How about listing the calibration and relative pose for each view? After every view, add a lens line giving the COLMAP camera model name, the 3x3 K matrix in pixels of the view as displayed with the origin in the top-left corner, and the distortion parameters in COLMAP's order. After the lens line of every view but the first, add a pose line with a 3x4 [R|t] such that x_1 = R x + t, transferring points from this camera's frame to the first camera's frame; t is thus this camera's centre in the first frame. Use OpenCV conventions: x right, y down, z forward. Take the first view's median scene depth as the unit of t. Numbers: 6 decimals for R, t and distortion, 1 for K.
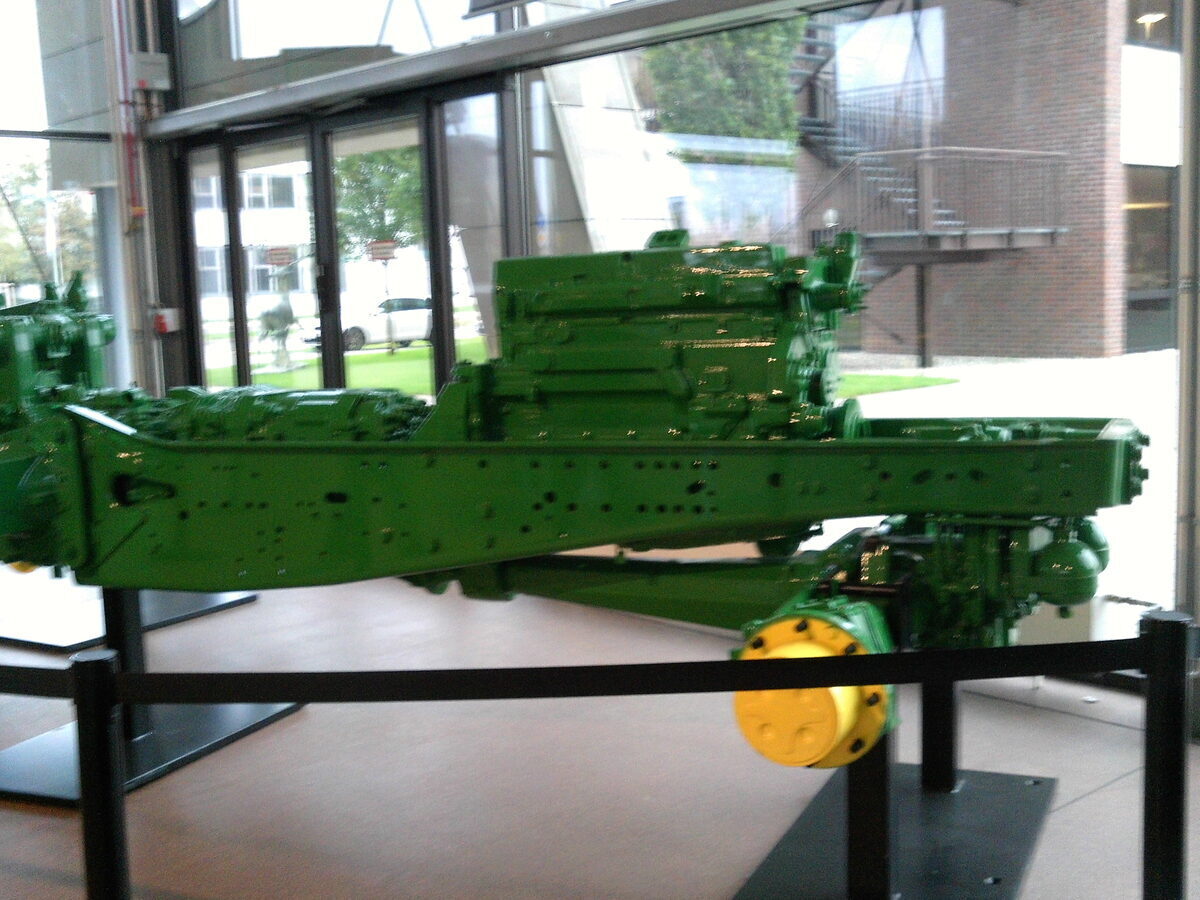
lens RADIAL K [[1455.6, 0, 600.0], [0, 1455.6, 450.0], [0, 0, 1]] dist [-0.097448, -0.002002]
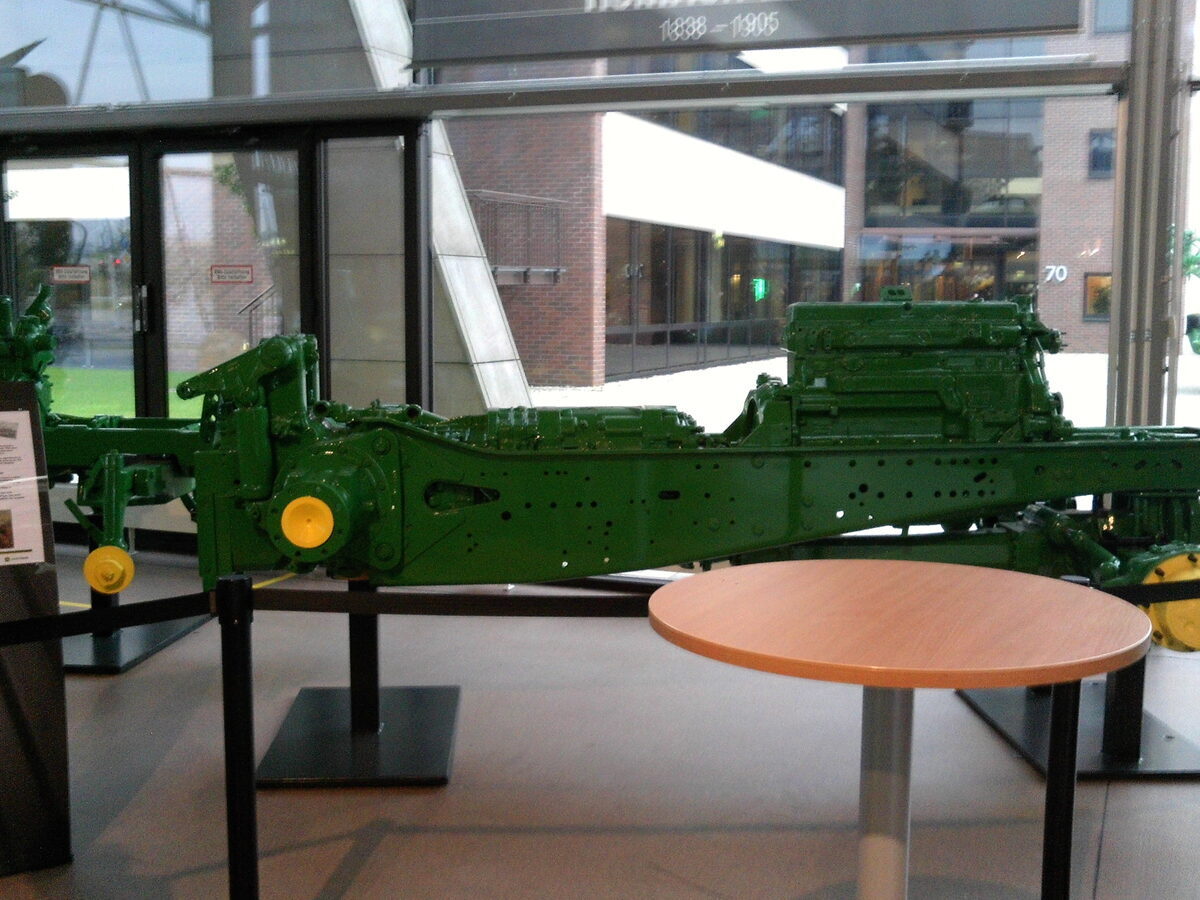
lens RADIAL K [[1481.2, 0, 600.0], [0, 1481.2, 450.0], [0, 0, 1]] dist [0.009682, 0.002594]
pose [[0.883484, -0.008602, 0.468383, -0.794998], [0.017779, 0.999727, -0.015173, 0.012642], [-0.468124, 0.021733, 0.883395, -0.072625]]
